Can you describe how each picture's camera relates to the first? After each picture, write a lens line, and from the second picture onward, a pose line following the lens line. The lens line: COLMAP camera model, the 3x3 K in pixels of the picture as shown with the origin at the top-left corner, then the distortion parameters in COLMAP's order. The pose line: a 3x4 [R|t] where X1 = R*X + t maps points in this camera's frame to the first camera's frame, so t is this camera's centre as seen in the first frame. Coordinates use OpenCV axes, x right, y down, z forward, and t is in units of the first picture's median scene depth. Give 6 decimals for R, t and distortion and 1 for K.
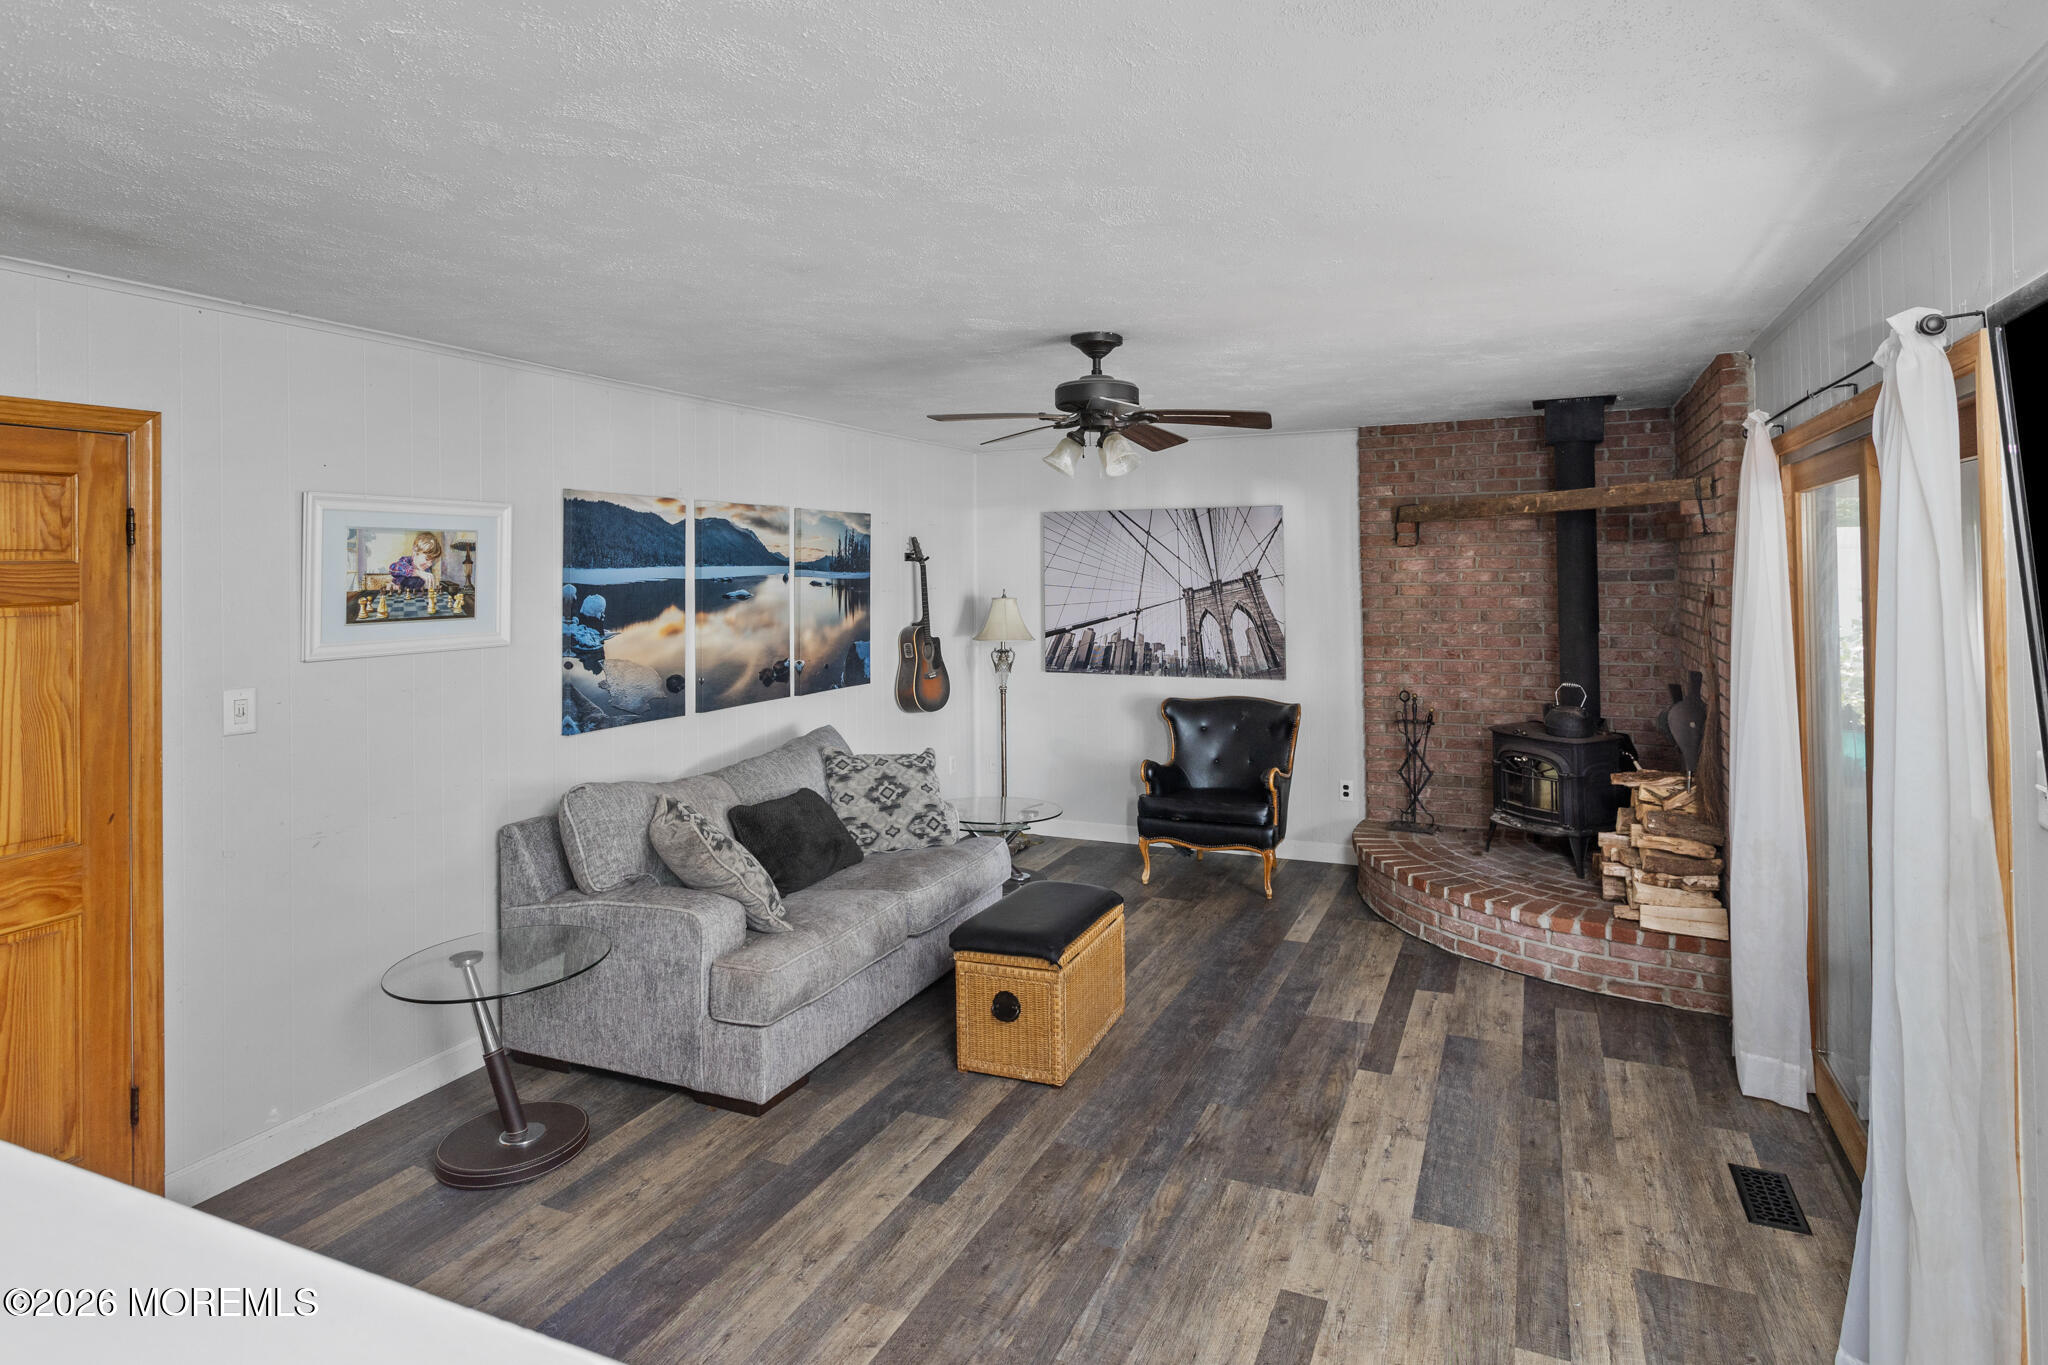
lens RADIAL K [[1116.8, 0, 1038.5], [0, 1116.8, 561.4], [0, 0, 1]] dist [-0.002555, 0.001907]
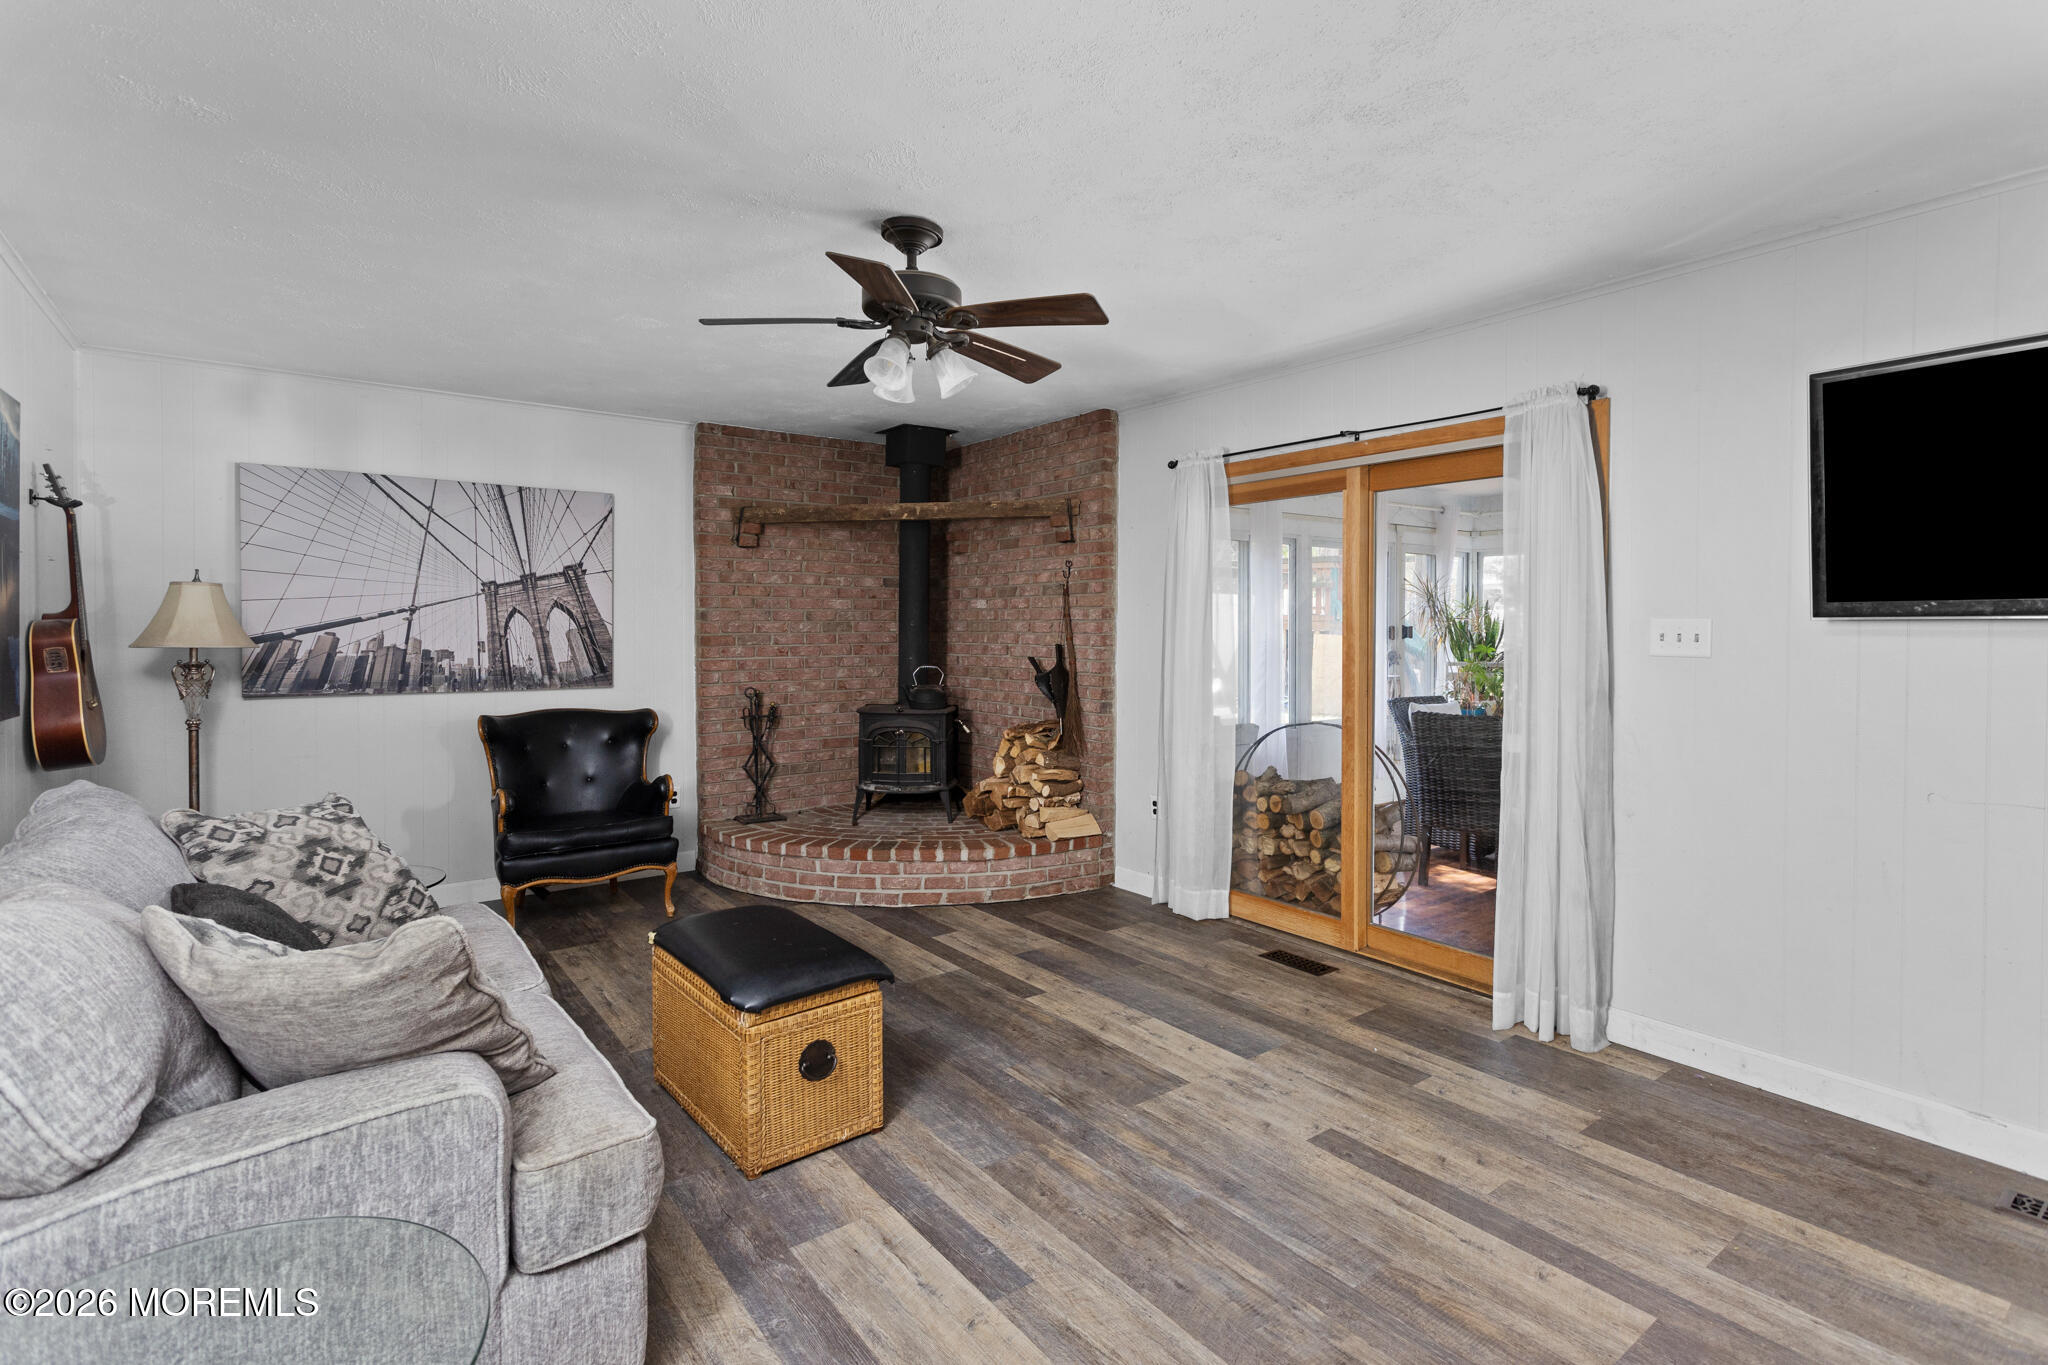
lens RADIAL K [[981.2, 0, 1044.3], [0, 981.2, 641.9], [0, 0, 1]] dist [-0.000322, 0.000851]
pose [[0.473881, -0.001196, 0.880588, -0.427663], [-0.011690, 0.999902, 0.007649, 0.081075], [-0.880511, -0.013919, 0.473821, 0.426171]]
